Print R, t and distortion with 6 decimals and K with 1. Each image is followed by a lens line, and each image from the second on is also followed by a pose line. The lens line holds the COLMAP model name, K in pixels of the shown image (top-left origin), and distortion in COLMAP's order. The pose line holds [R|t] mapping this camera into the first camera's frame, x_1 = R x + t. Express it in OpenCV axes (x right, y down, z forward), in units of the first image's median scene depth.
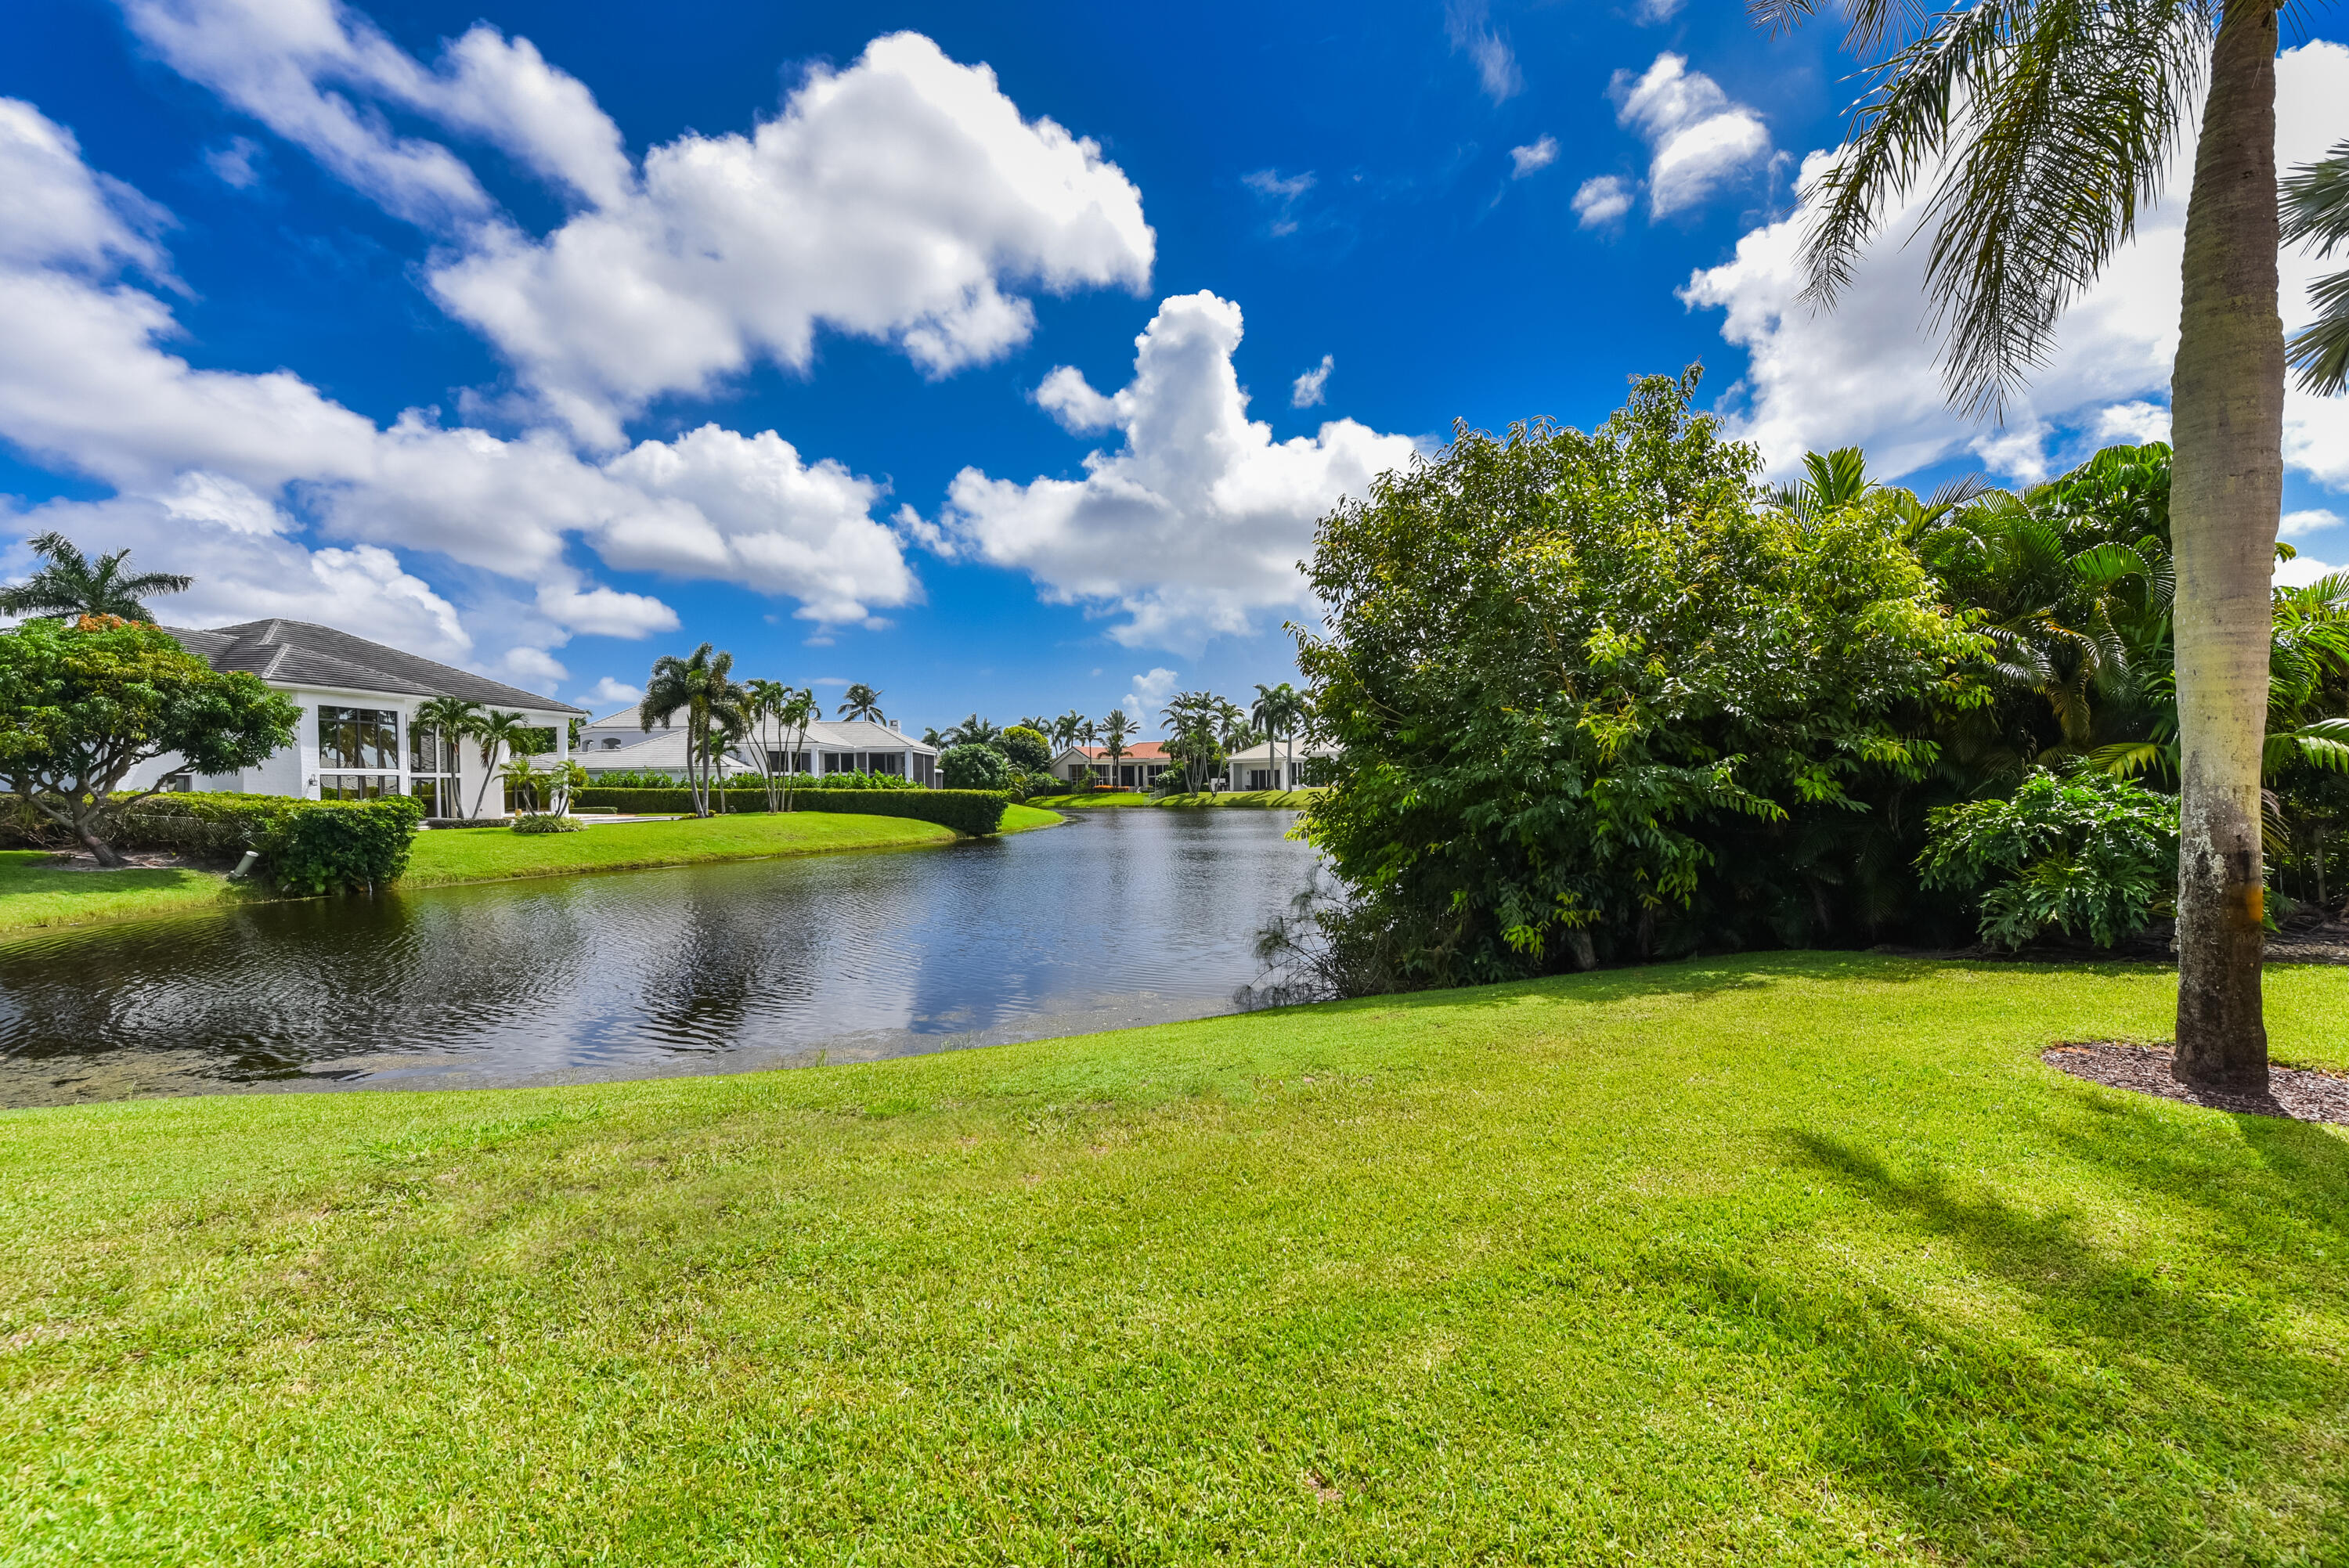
lens RADIAL K [[918.7, 0, 1174.5], [0, 918.7, 784.0], [0, 0, 1]] dist [-0.008763, -0.000066]
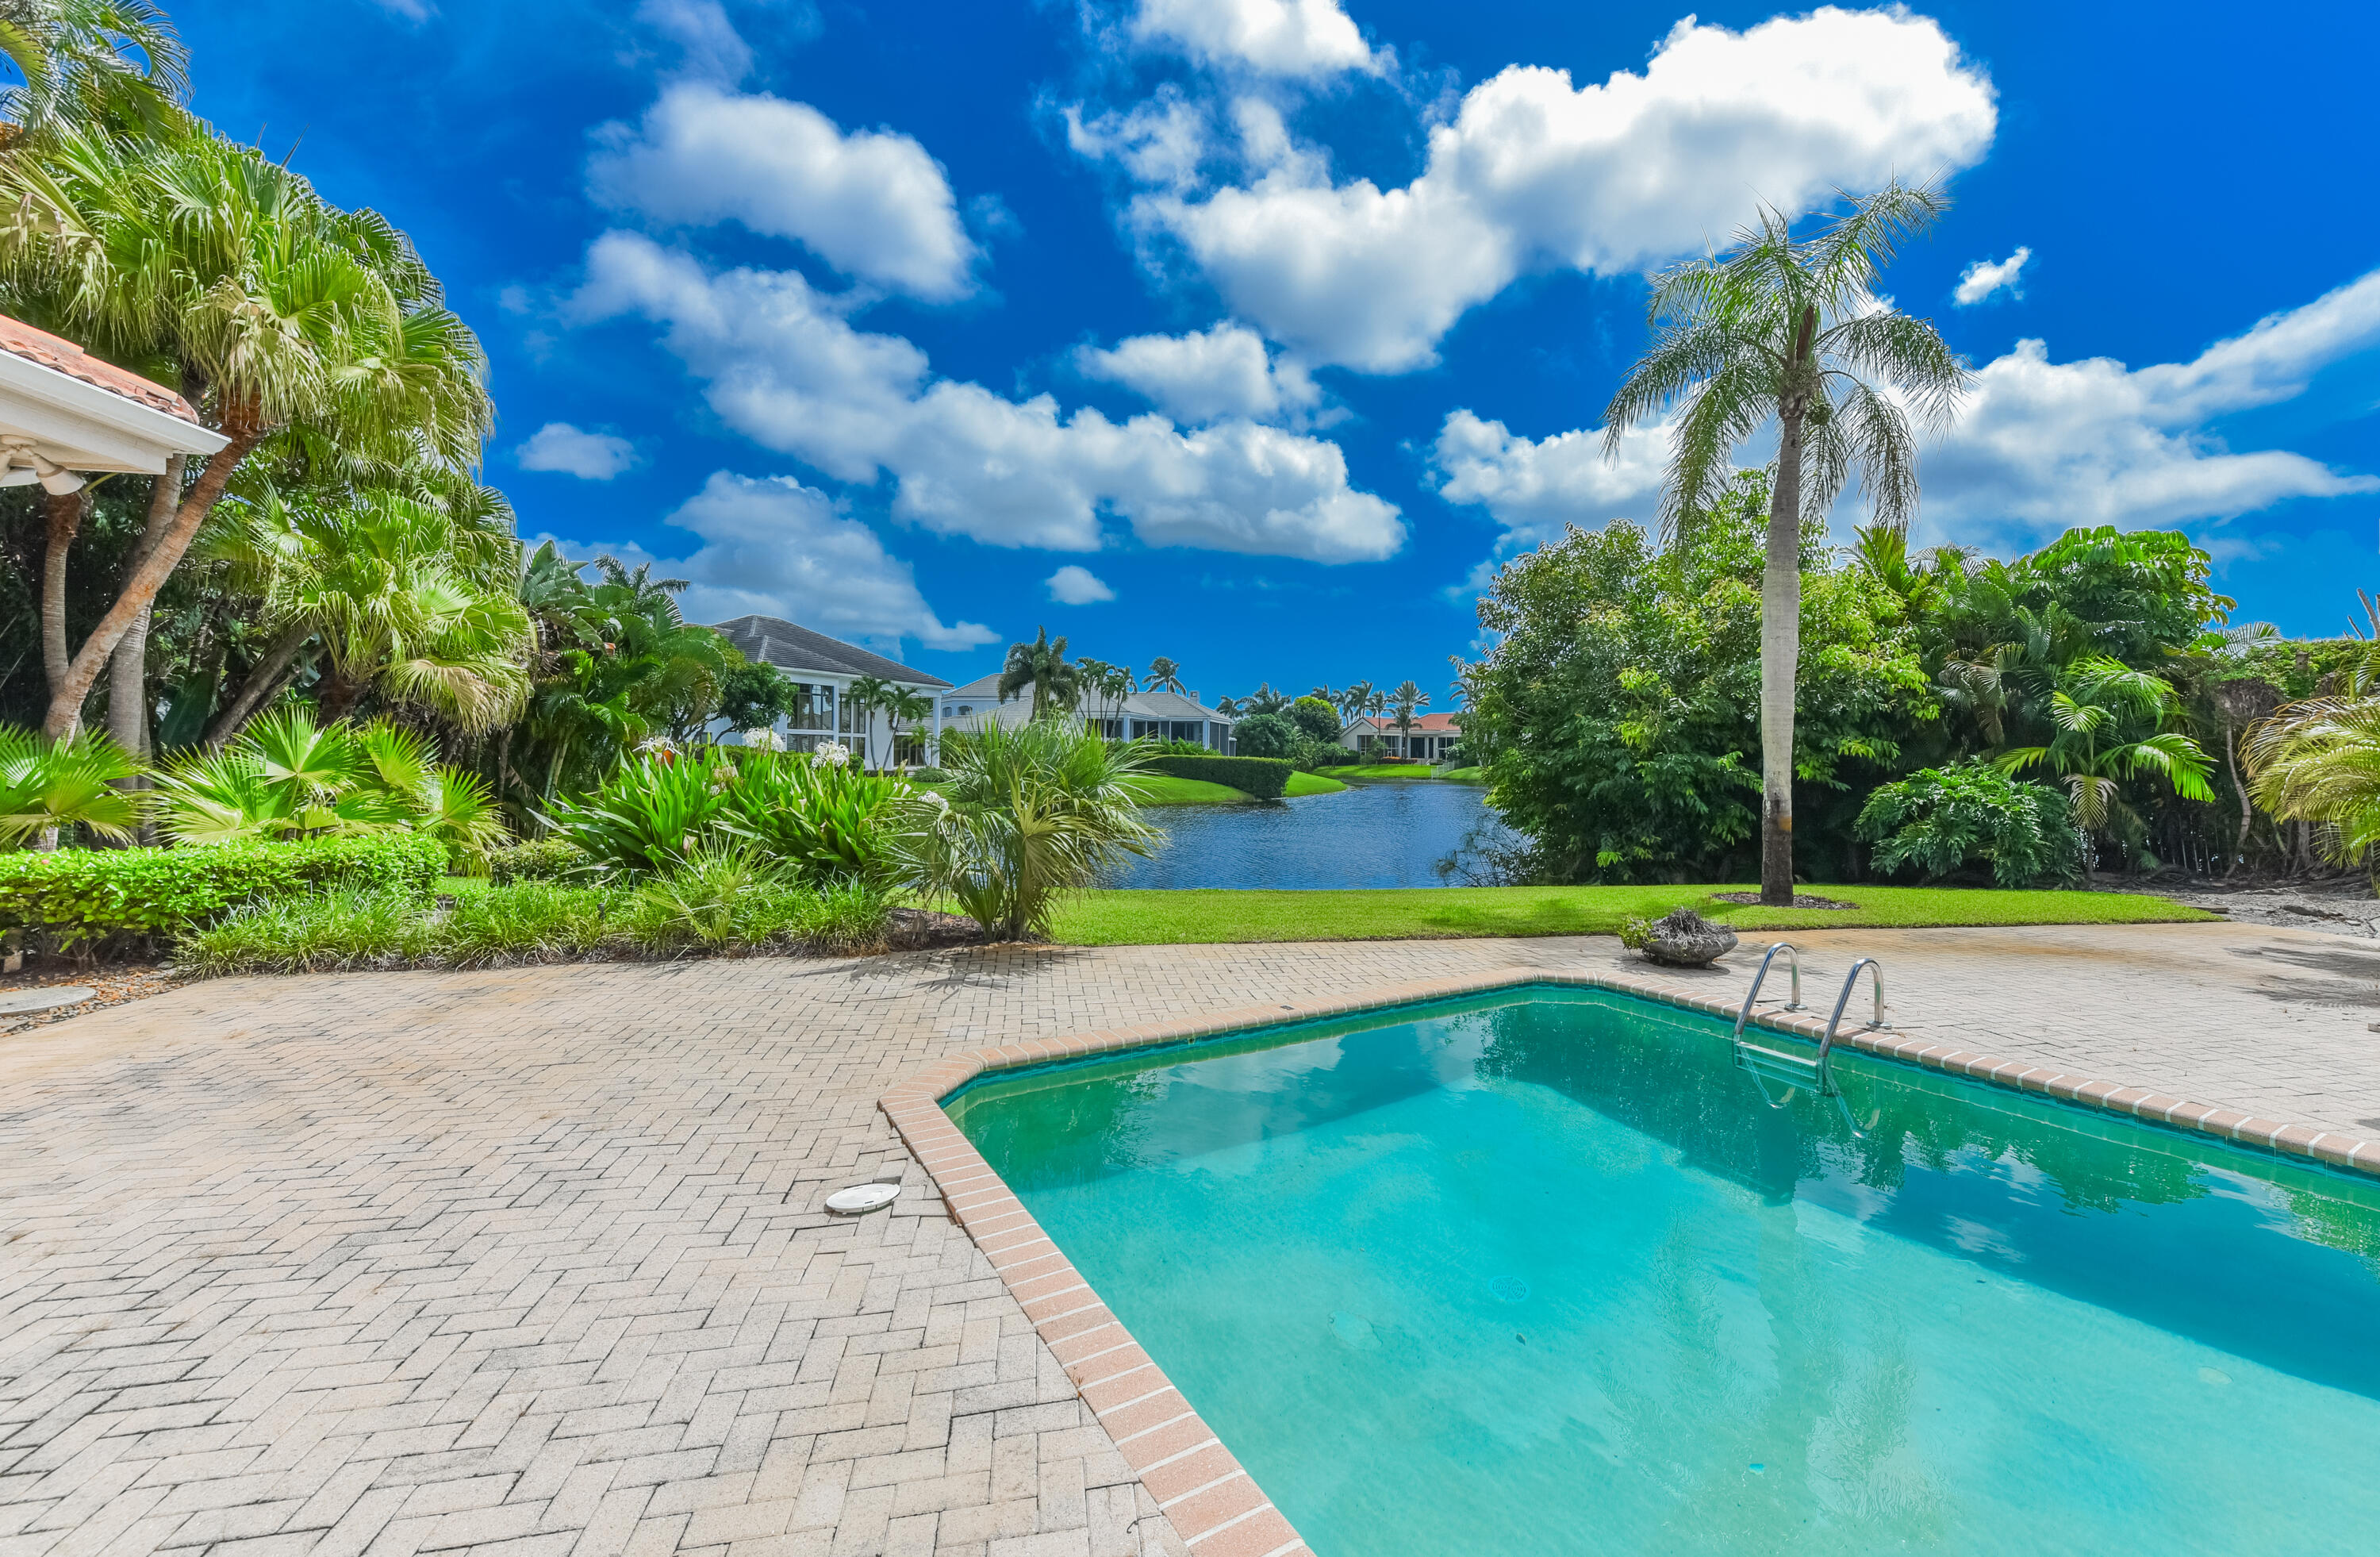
lens RADIAL K [[944.9, 0, 1218.2], [0, 944.9, 776.6], [0, 0, 1]] dist [-0.000834, -0.000041]
pose [[0.964414, 0.032280, -0.262420, 0.027088], [-0.025884, 0.999278, 0.027794, -0.000842], [0.263128, -0.020013, 0.964553, -0.104083]]
